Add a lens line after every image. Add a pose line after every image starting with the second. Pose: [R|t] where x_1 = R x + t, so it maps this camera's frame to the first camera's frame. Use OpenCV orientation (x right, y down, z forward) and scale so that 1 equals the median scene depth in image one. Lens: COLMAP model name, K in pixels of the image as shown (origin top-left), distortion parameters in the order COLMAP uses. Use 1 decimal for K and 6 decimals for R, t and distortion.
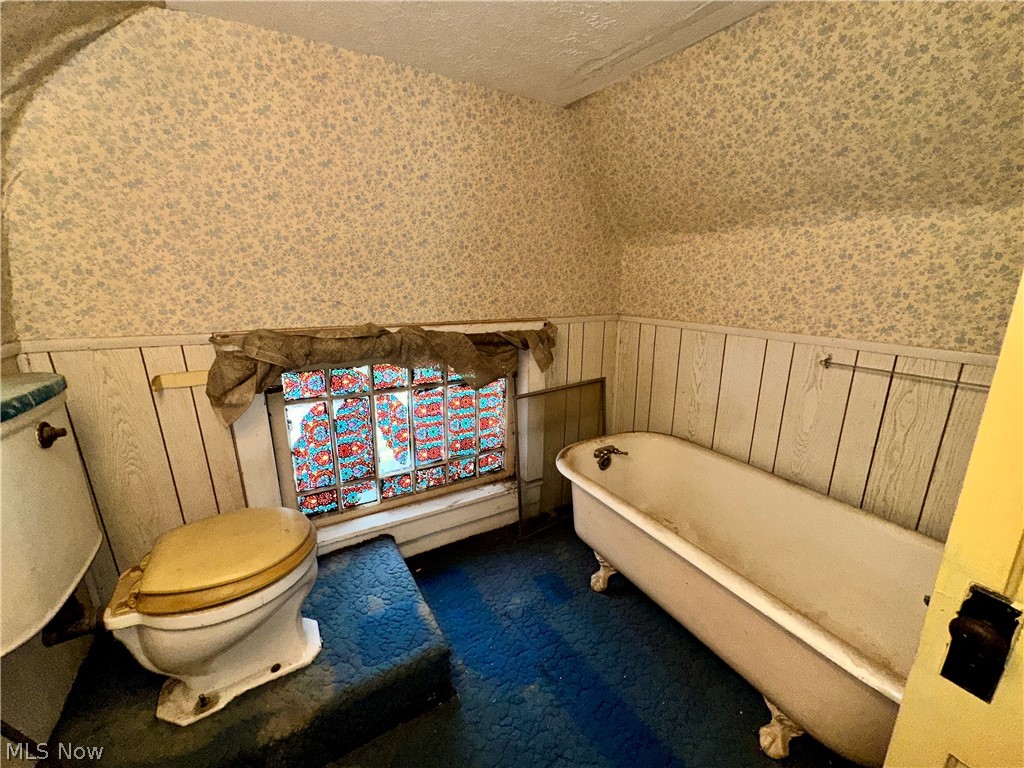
lens RADIAL K [[409.1, 0, 514.6], [0, 409.1, 387.7], [0, 0, 1]] dist [-0.003943, 0.000200]
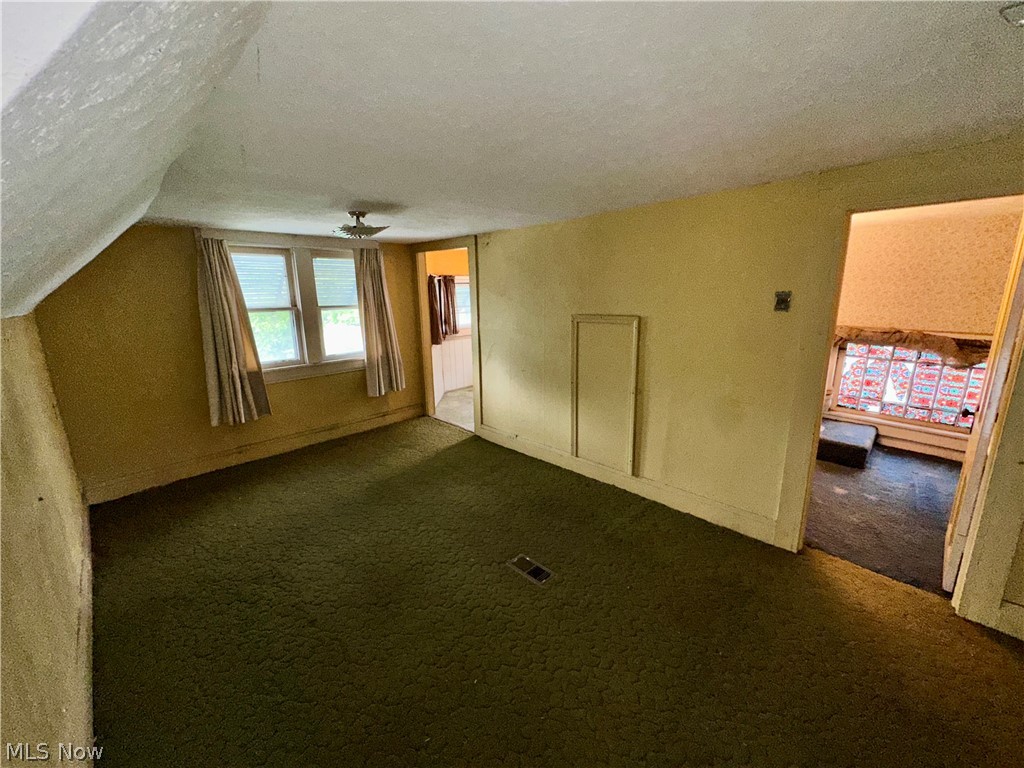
lens RADIAL K [[409.1, 0, 509.9], [0, 409.1, 378.7], [0, 0, 1]] dist [-0.003943, 0.000200]
pose [[0.207366, 0.215375, -0.954260, 1.257601], [-0.233805, 0.958106, 0.165436, 0.213259], [0.949913, 0.188805, 0.249034, -1.369966]]
